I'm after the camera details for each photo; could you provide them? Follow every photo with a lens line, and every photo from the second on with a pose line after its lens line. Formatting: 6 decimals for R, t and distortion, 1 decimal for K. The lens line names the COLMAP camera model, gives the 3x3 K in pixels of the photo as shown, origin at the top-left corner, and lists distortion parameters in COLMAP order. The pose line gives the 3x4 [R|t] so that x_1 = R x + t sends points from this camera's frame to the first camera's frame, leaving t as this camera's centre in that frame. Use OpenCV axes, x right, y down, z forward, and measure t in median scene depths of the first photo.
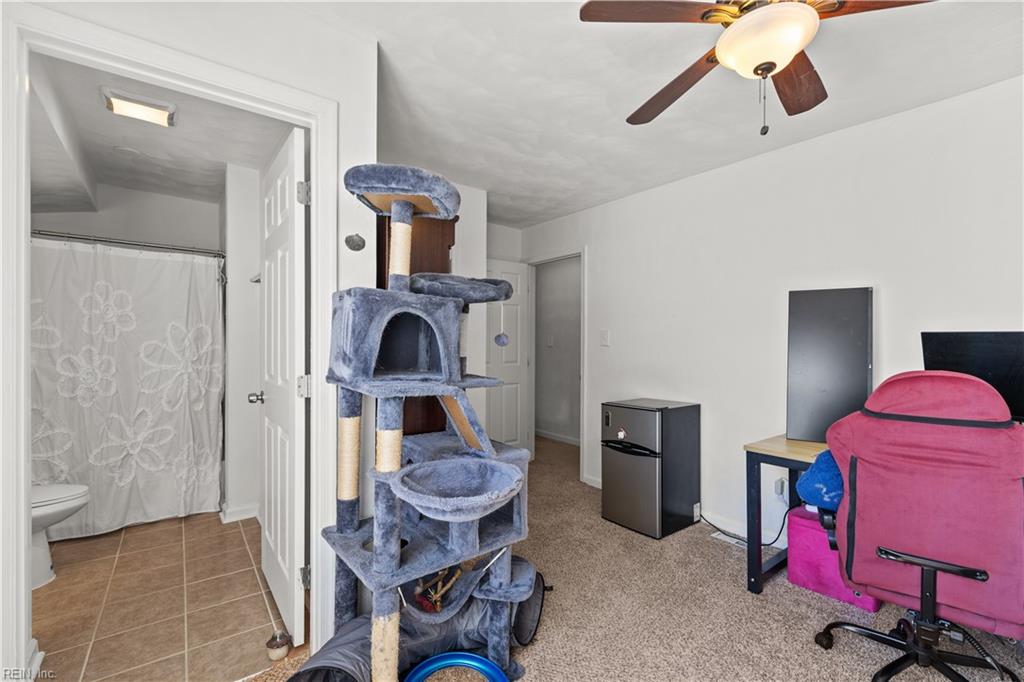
lens RADIAL K [[447.5, 0, 512.6], [0, 447.5, 336.1], [0, 0, 1]] dist [0.001784, 0.000136]
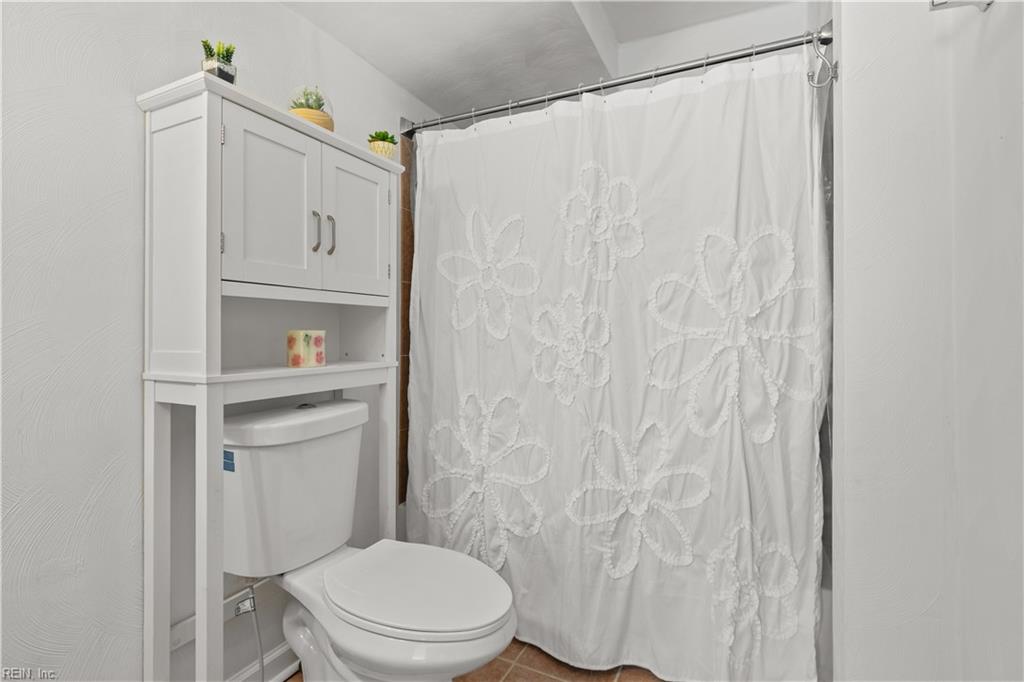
lens RADIAL K [[492.9, 0, 512.0], [0, 492.9, 341.0], [0, 0, 1]] dist [0.000577, 0.000152]
pose [[0.441456, 0.016232, -0.897136, -0.427168], [0.018978, 0.999444, 0.027422, 0.061841], [0.897082, -0.029132, 0.440902, 0.637908]]
